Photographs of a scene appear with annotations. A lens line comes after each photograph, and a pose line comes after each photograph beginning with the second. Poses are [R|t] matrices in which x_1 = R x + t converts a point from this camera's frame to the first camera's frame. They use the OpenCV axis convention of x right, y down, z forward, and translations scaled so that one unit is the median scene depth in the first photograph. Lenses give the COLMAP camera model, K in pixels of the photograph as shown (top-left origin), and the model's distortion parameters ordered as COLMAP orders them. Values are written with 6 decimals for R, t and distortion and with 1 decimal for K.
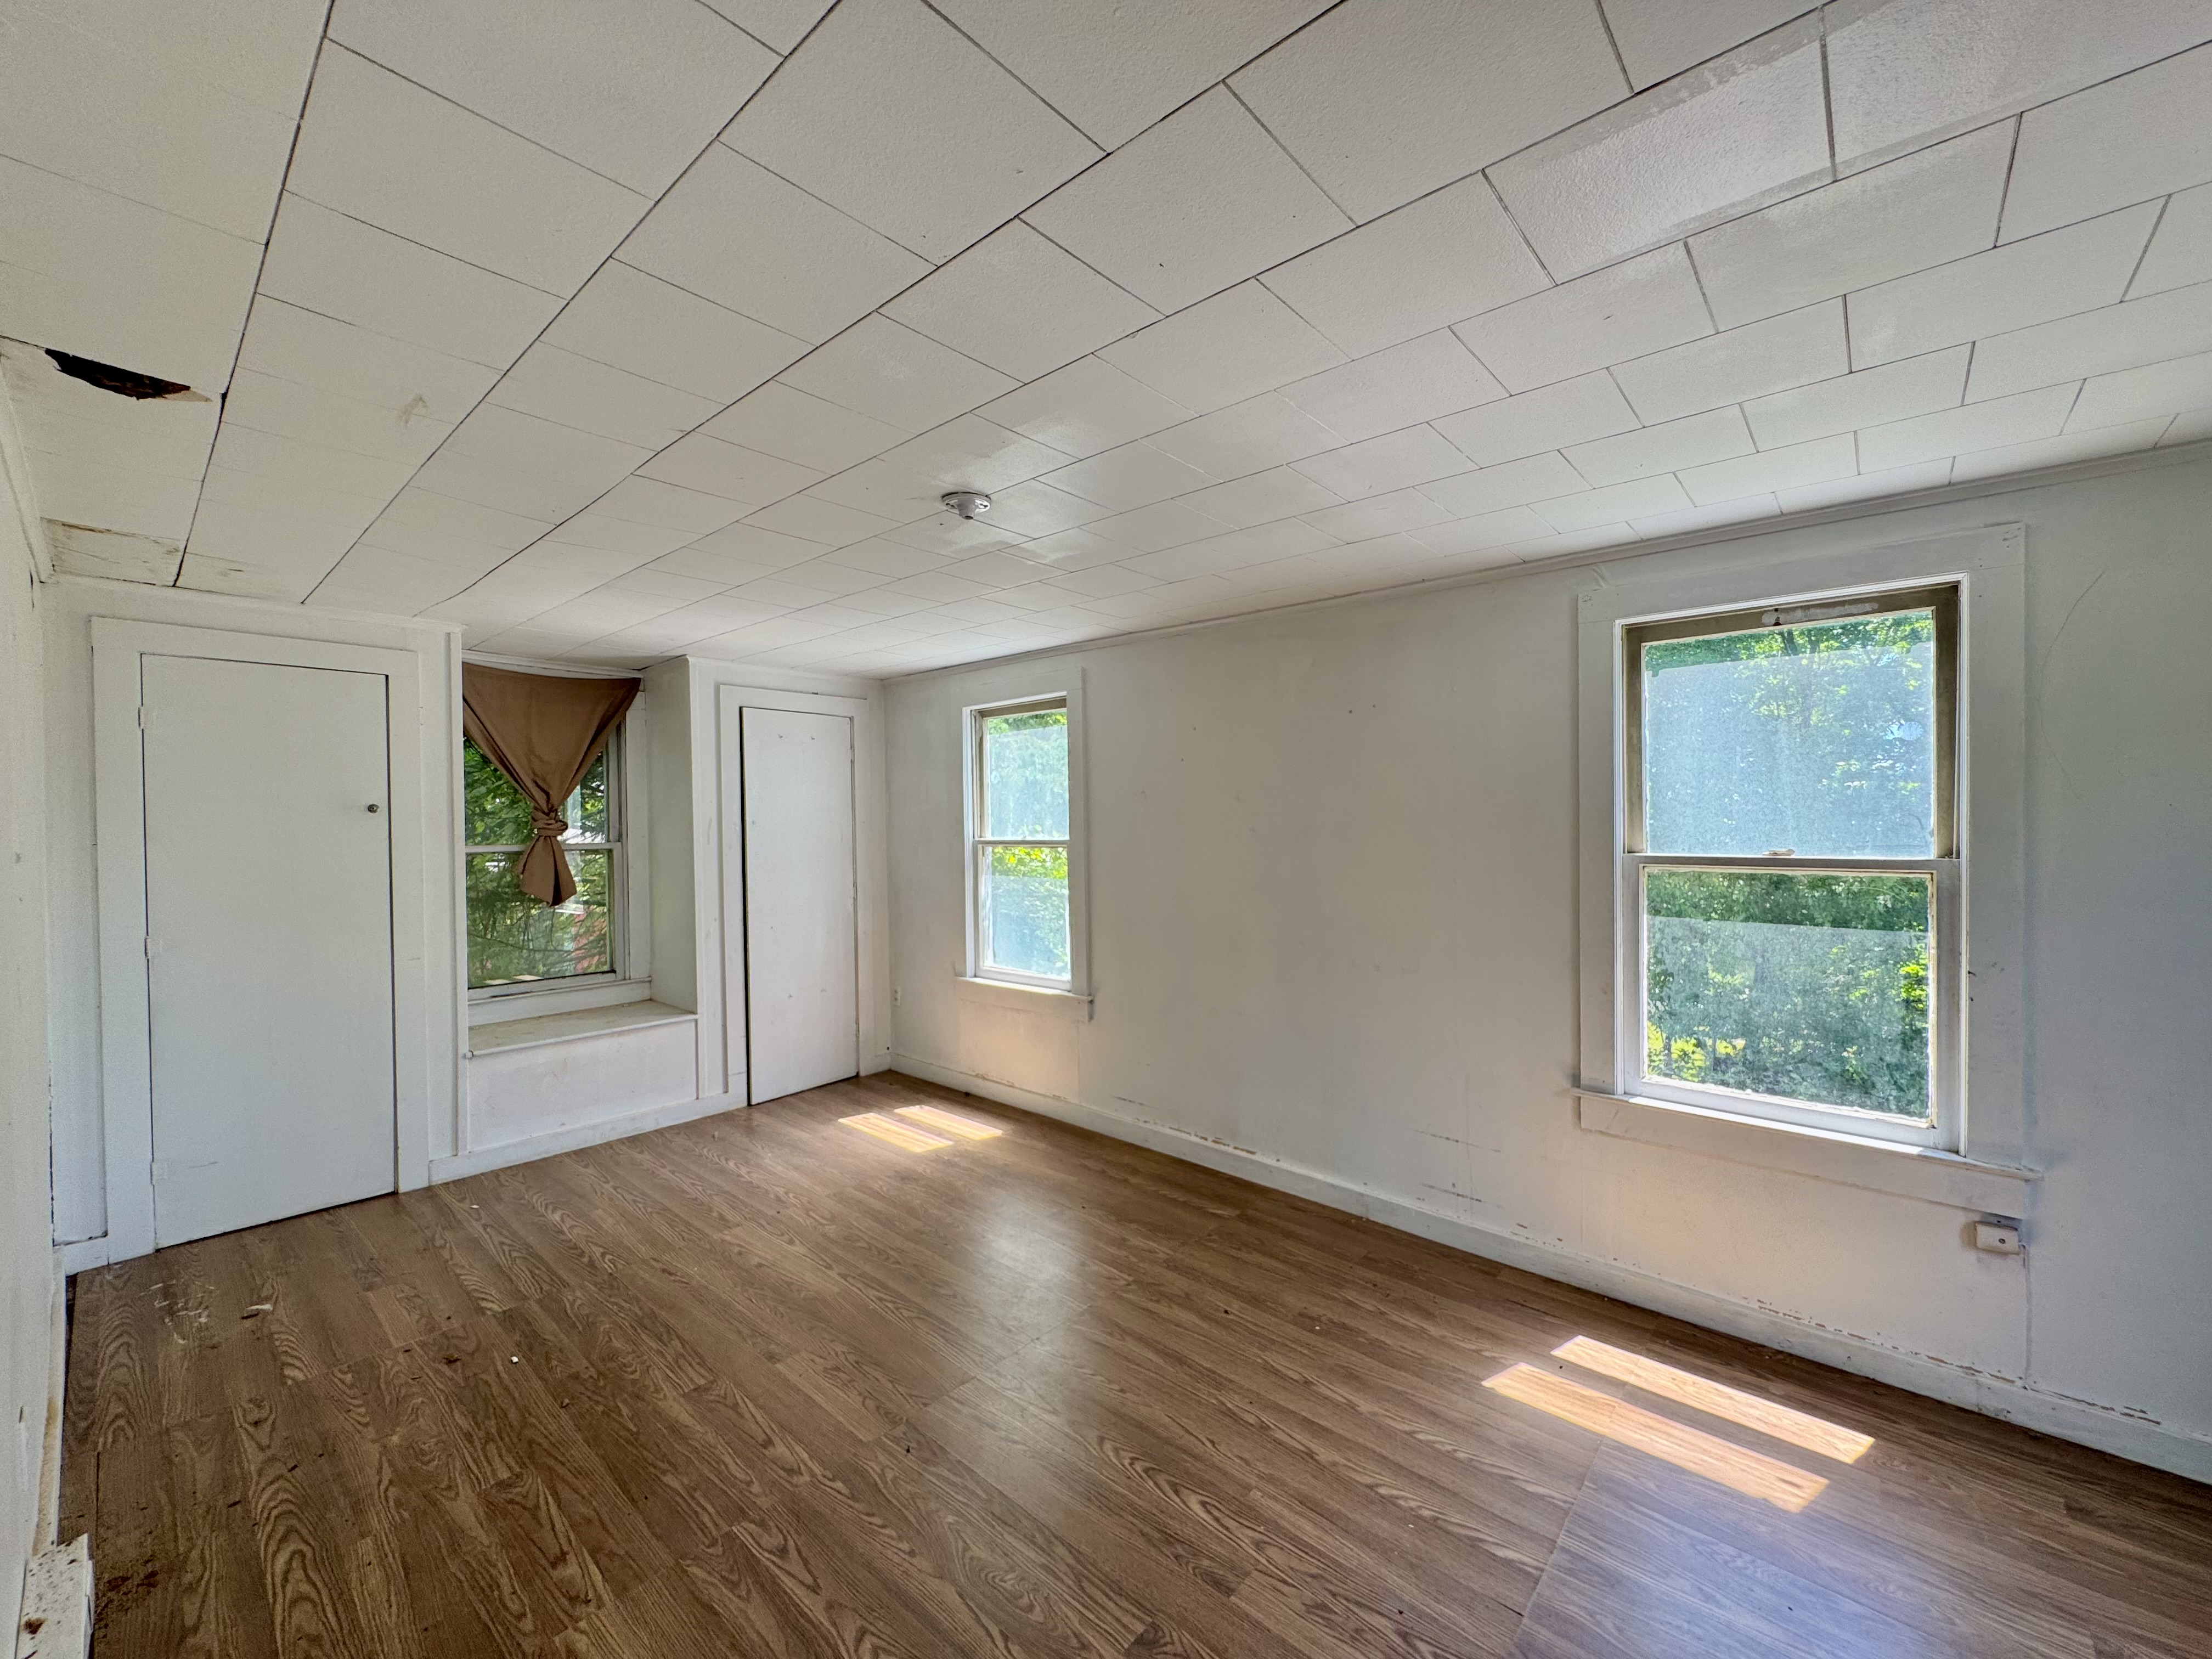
lens RADIAL K [[883.2, 0, 1107.8], [0, 883.2, 825.2], [0, 0, 1]] dist [-0.004425, 0.001353]
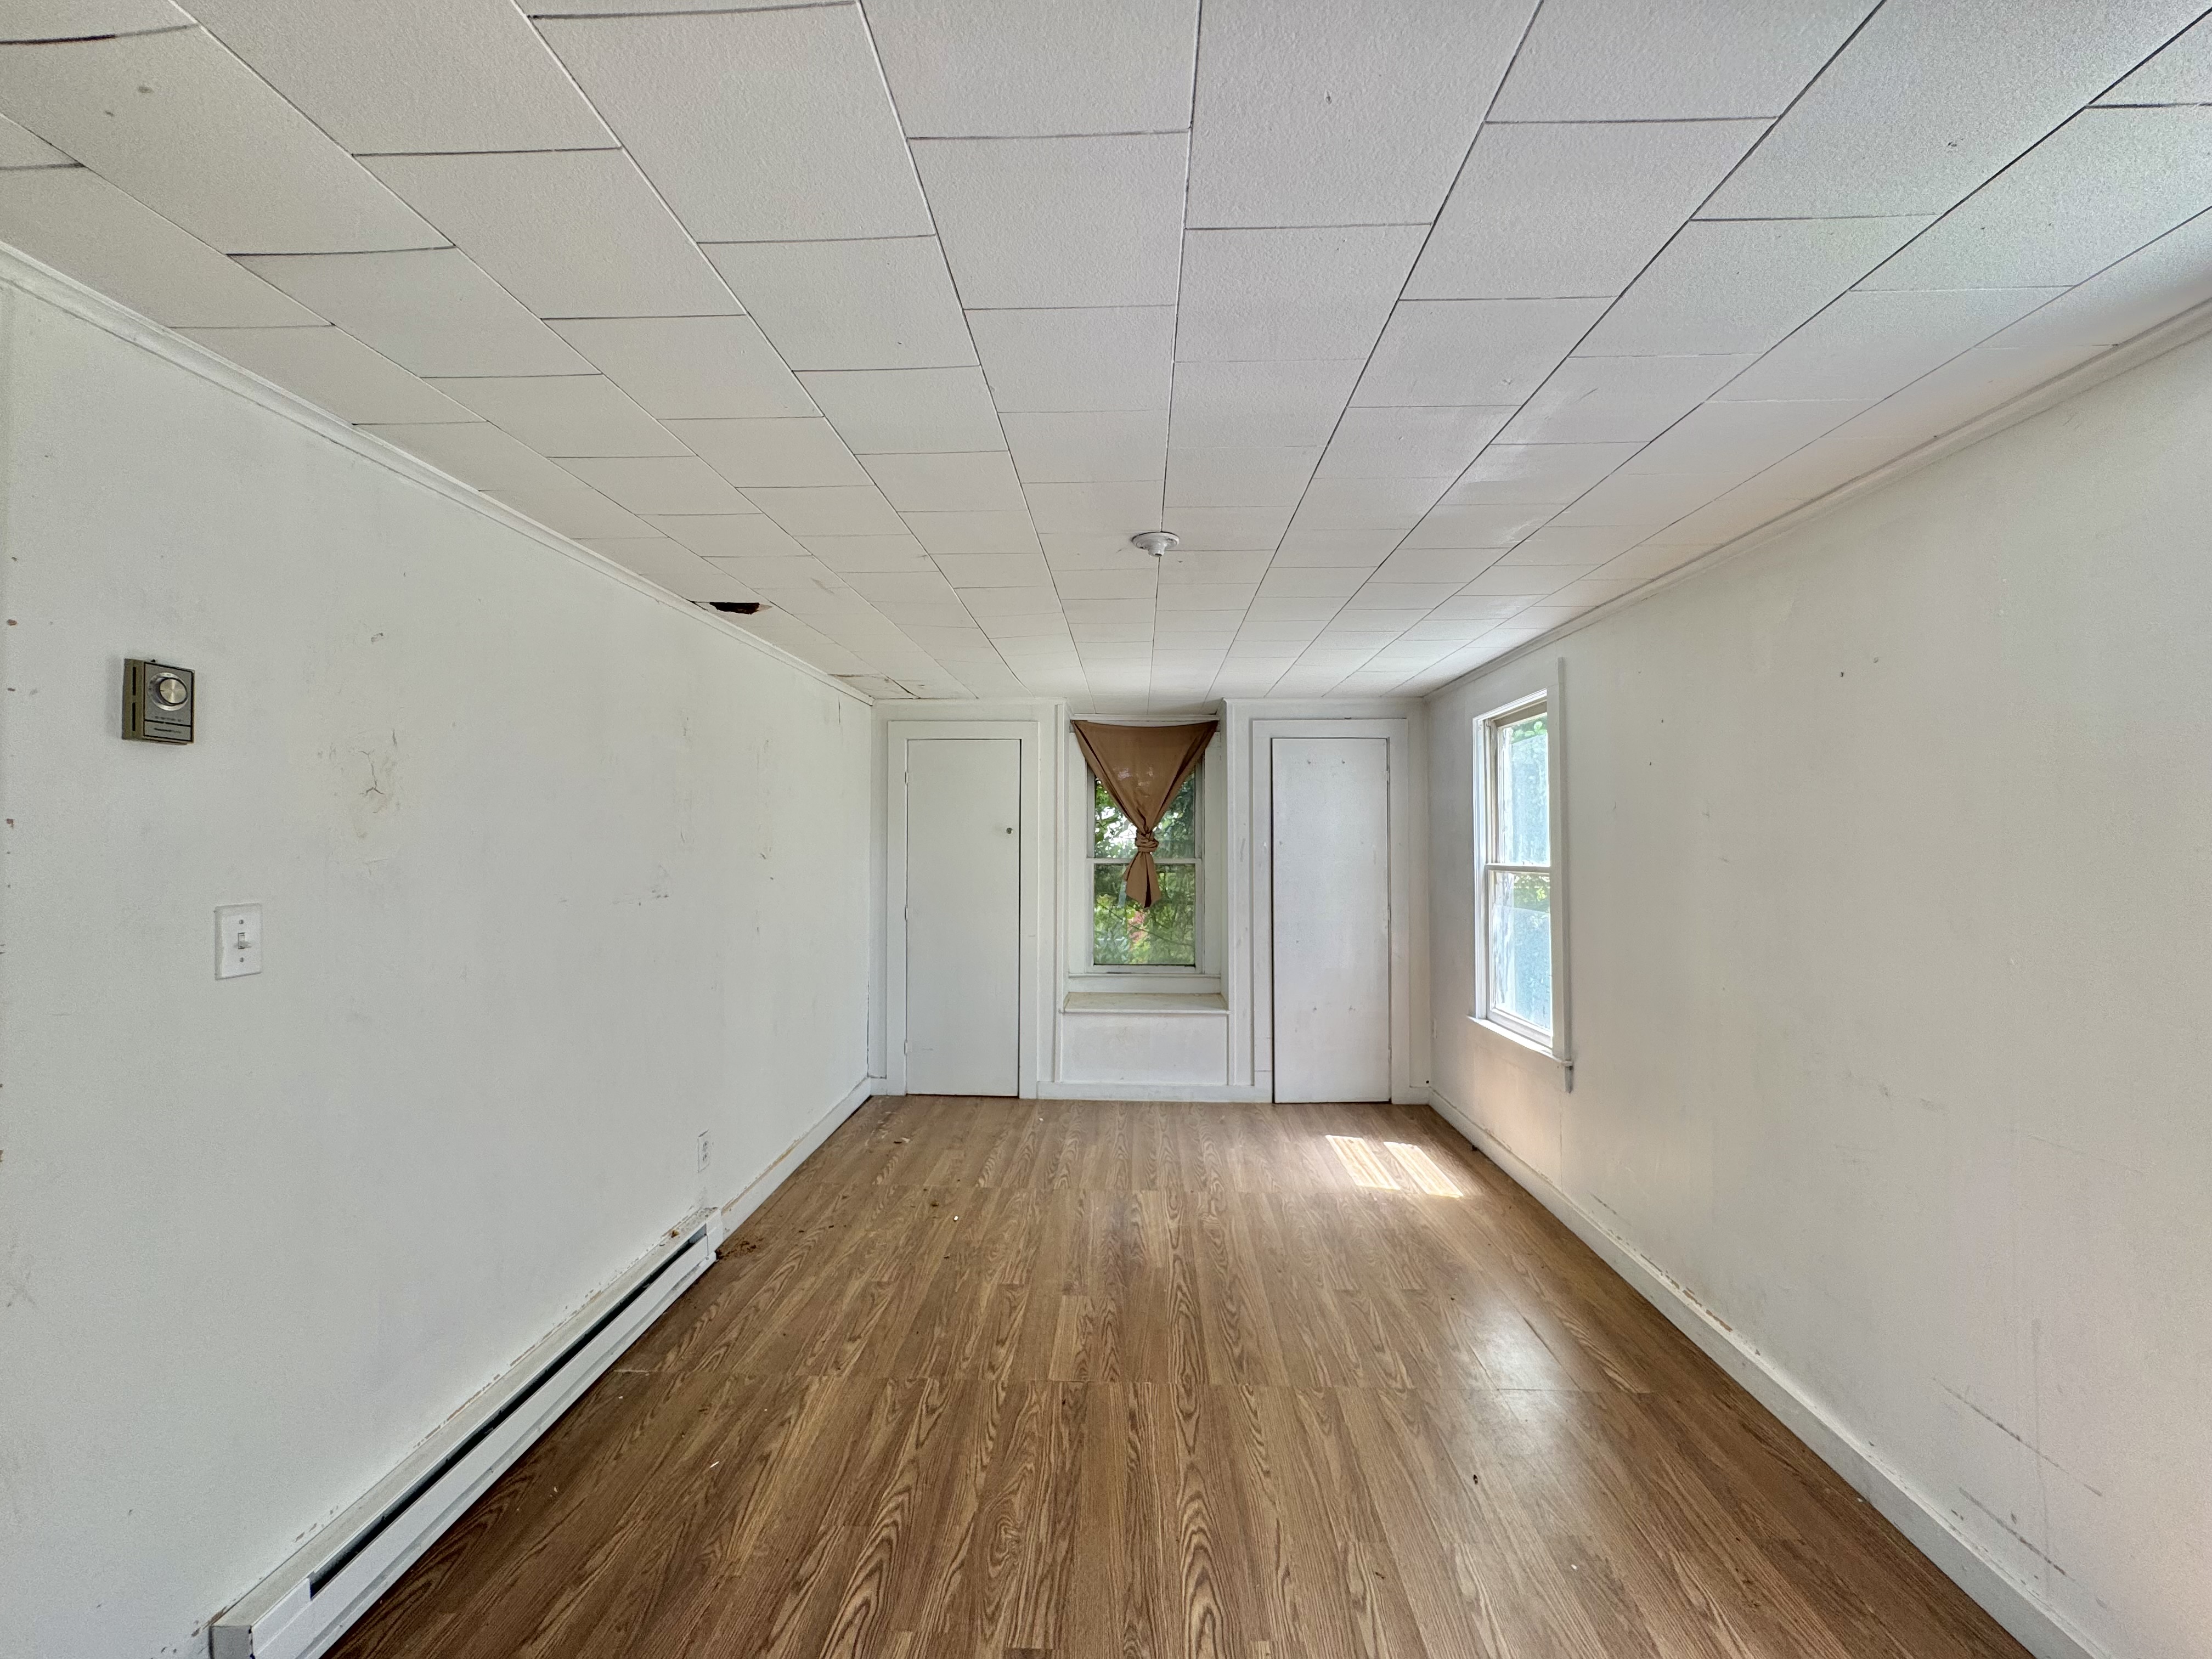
lens RADIAL K [[883.2, 0, 1108.0], [0, 883.2, 827.6], [0, 0, 1]] dist [-0.004425, 0.001353]
pose [[0.635266, -0.004892, -0.772278, 0.413437], [-0.012088, 0.999794, -0.016277, -0.002434], [0.772199, 0.019675, 0.635076, 0.193150]]
